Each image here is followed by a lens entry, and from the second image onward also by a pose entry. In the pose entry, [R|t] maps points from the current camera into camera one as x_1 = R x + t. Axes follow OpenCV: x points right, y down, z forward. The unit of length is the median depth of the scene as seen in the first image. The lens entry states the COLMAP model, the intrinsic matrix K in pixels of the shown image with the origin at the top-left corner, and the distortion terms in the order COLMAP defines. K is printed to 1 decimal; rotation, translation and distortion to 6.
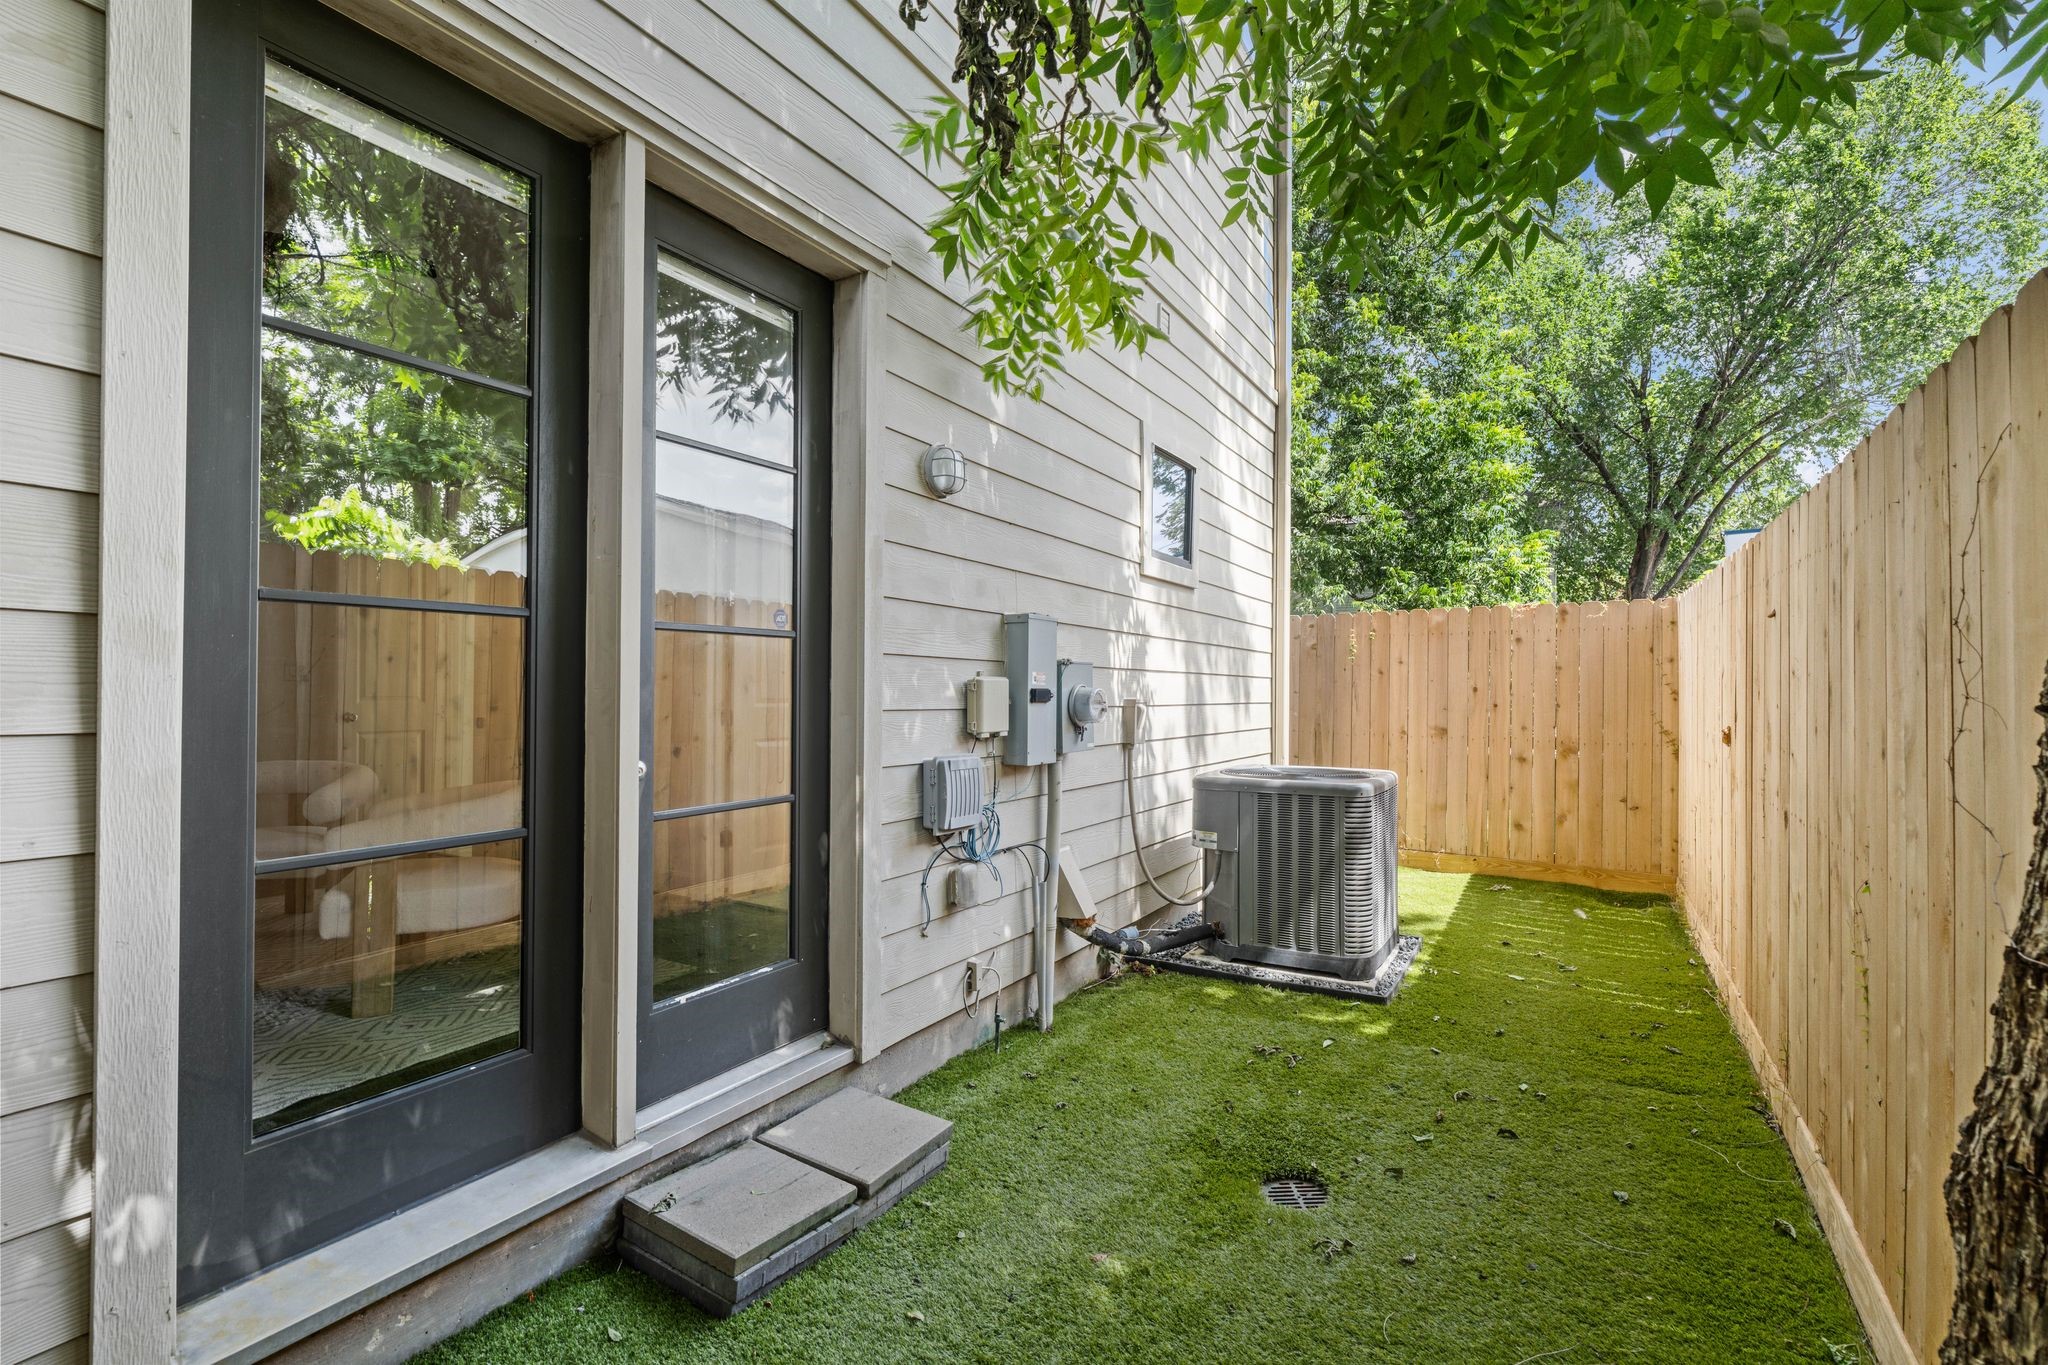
lens RADIAL K [[923.7, 0, 1019.4], [0, 923.7, 687.6], [0, 0, 1]] dist [-0.003224, 0.000410]
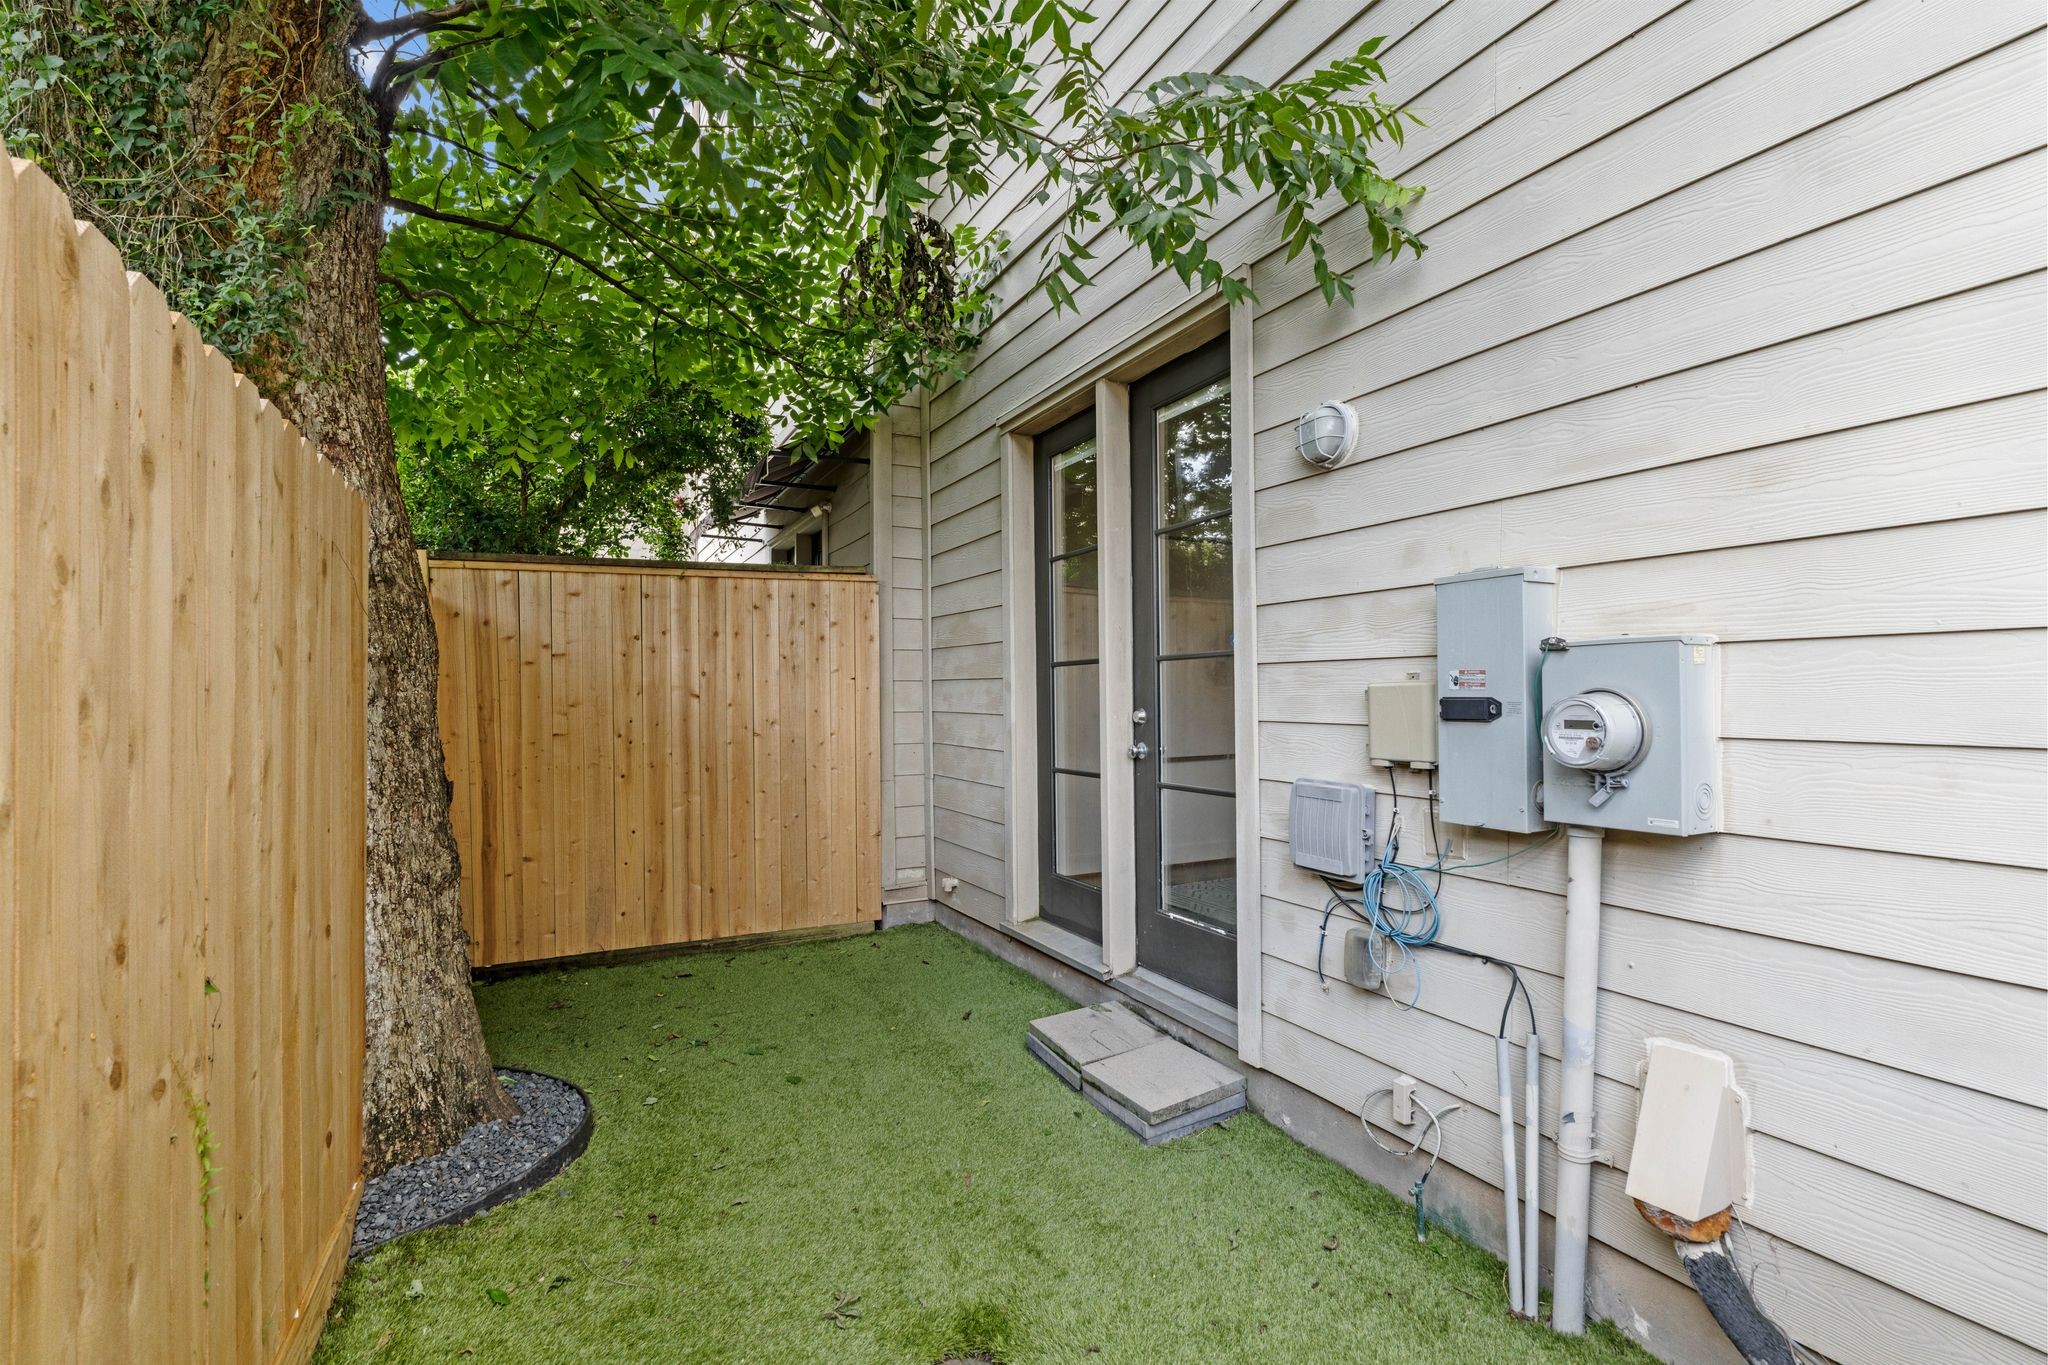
lens RADIAL K [[923.7, 0, 1019.8], [0, 923.7, 691.6], [0, 0, 1]] dist [-0.003224, 0.000410]
pose [[-0.518378, -0.007590, -0.855118, 0.781684], [0.011380, 0.999811, -0.015773, 0.004818], [0.855076, -0.017908, -0.518194, 1.219632]]
